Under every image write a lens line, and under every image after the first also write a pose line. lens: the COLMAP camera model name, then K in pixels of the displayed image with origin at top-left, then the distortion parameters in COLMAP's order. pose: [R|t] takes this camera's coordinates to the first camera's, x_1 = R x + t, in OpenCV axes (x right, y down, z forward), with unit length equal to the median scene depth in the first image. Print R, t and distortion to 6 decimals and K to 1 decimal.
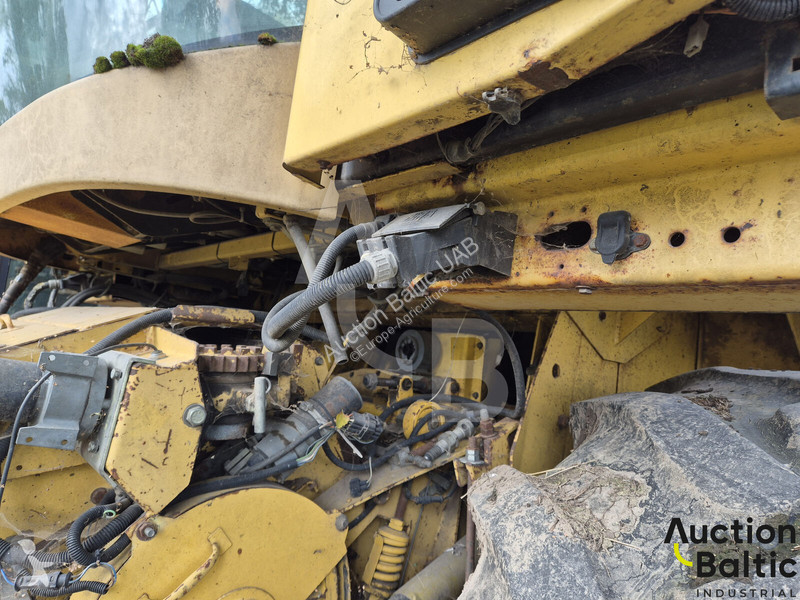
lens RADIAL K [[538.8, 0, 399.8], [0, 538.8, 299.5], [0, 0, 1]] dist [0.020458, -0.016628]
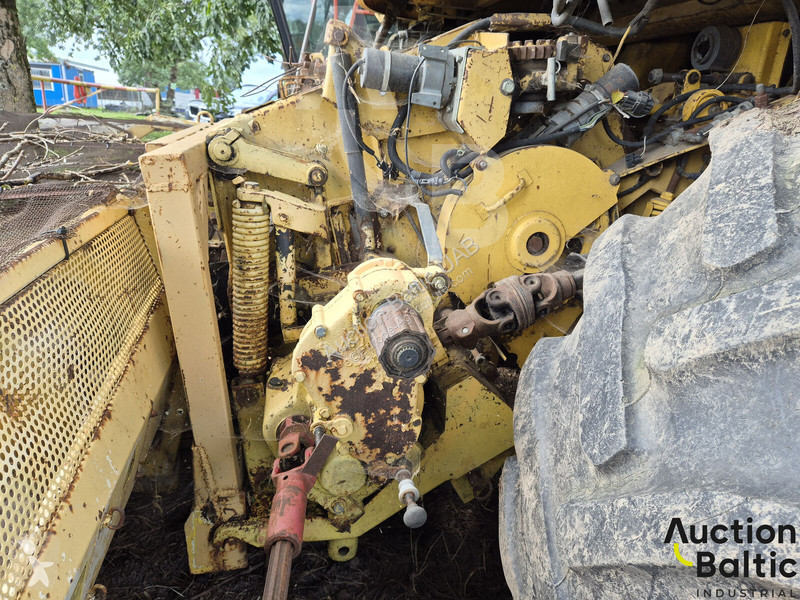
lens RADIAL K [[538.8, 0, 400.0], [0, 538.8, 300.4], [0, 0, 1]] dist [0.020458, -0.016628]
pose [[0.850416, 0.116338, -0.513087, 0.185771], [0.102544, 0.919887, 0.378539, 0.143837], [0.516020, -0.374530, 0.770357, -0.478145]]
